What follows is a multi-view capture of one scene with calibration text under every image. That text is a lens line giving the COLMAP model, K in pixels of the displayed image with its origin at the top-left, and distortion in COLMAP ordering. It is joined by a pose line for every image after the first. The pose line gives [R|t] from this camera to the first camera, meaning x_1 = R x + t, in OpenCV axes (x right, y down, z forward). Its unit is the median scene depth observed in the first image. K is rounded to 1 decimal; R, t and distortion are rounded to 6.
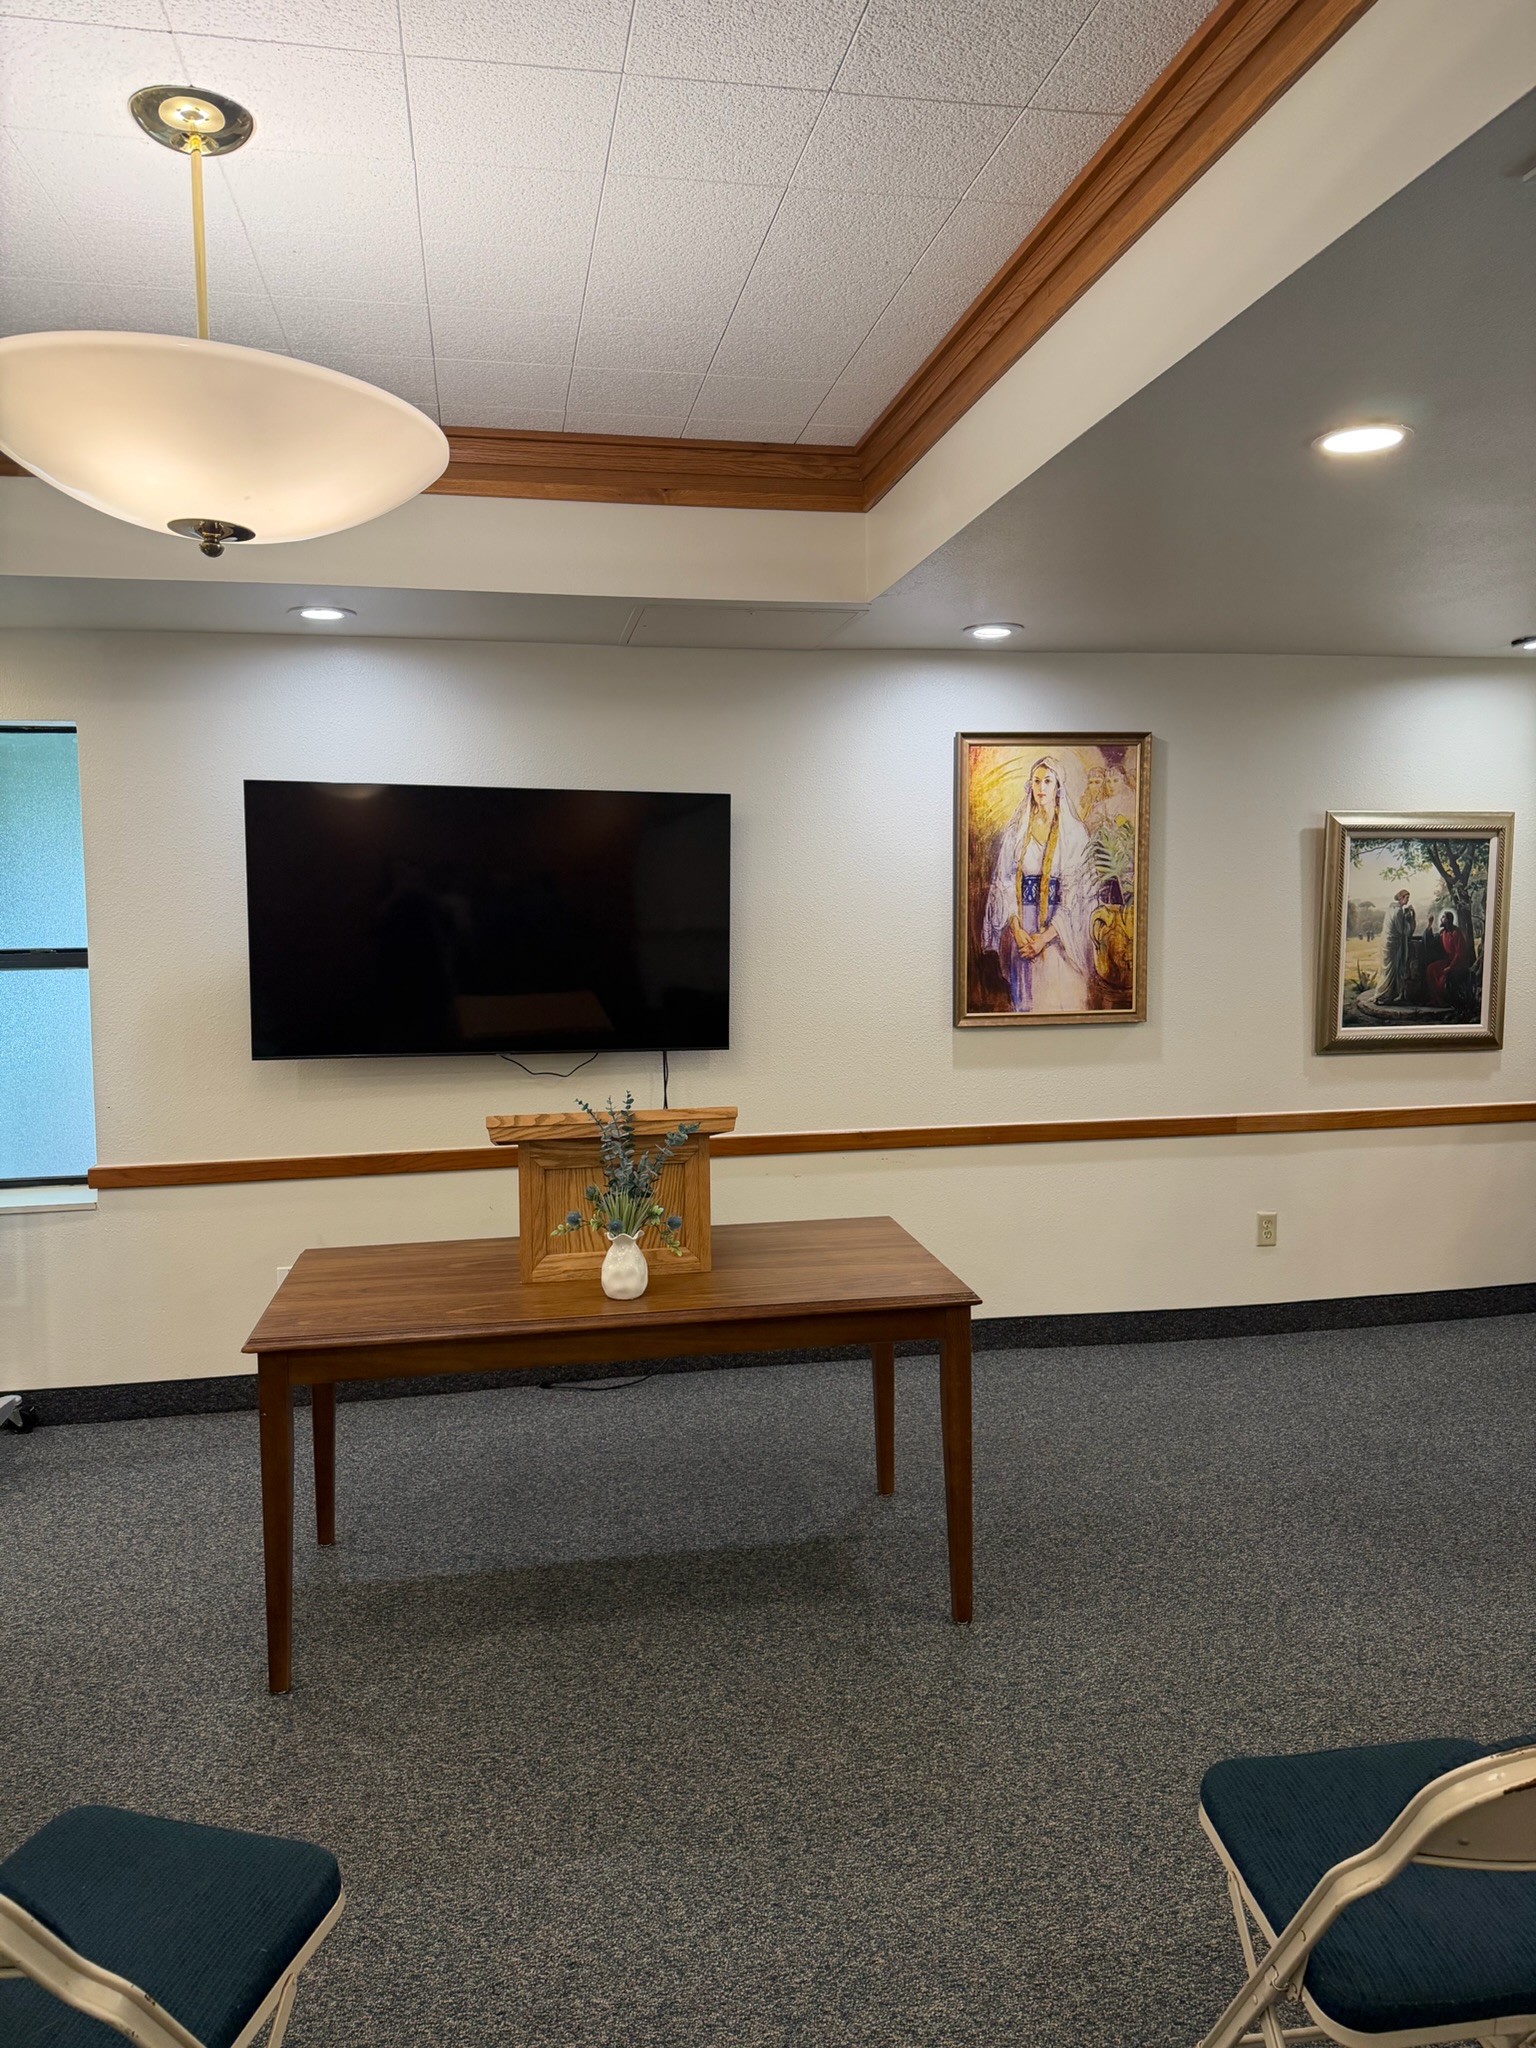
lens RADIAL K [[1429.7, 0, 774.0], [0, 1429.7, 1020.2], [0, 0, 1]] dist [0.103906, -0.143616]
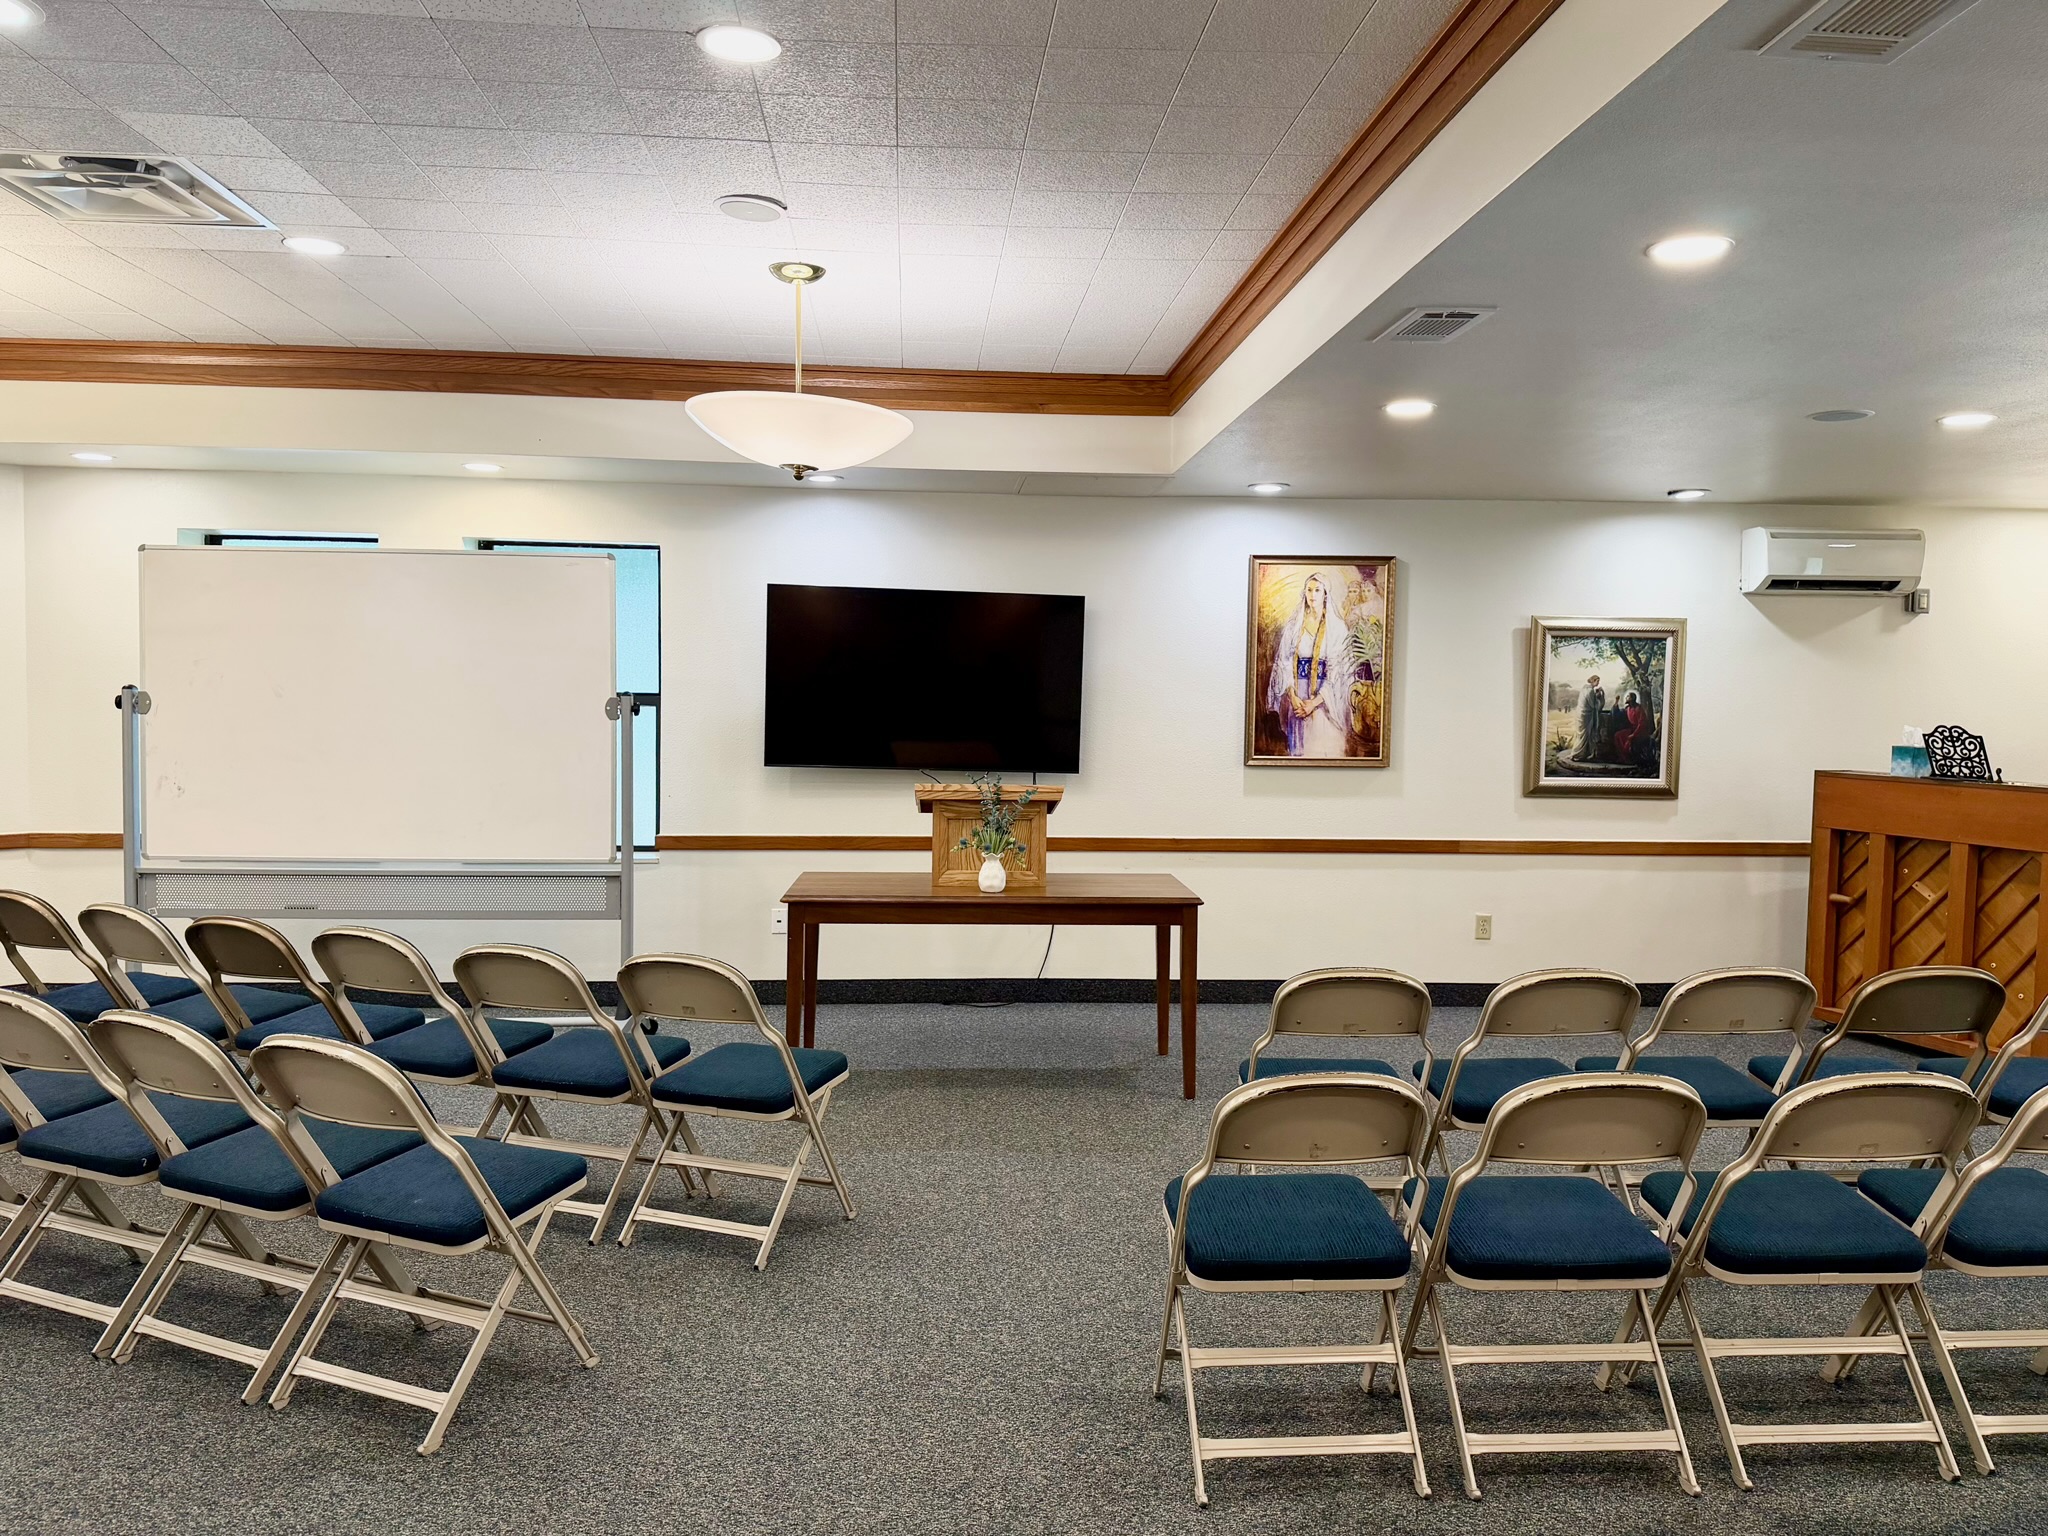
lens RADIAL K [[1447.8, 0, 1015.2], [0, 1447.8, 774.9], [0, 0, 1]] dist [0.073588, -0.001305]
pose [[0.992061, 0.030054, -0.122112, 0.076279], [-0.033848, 0.999003, -0.029113, 0.061746], [0.121115, 0.033015, 0.992089, -0.415761]]
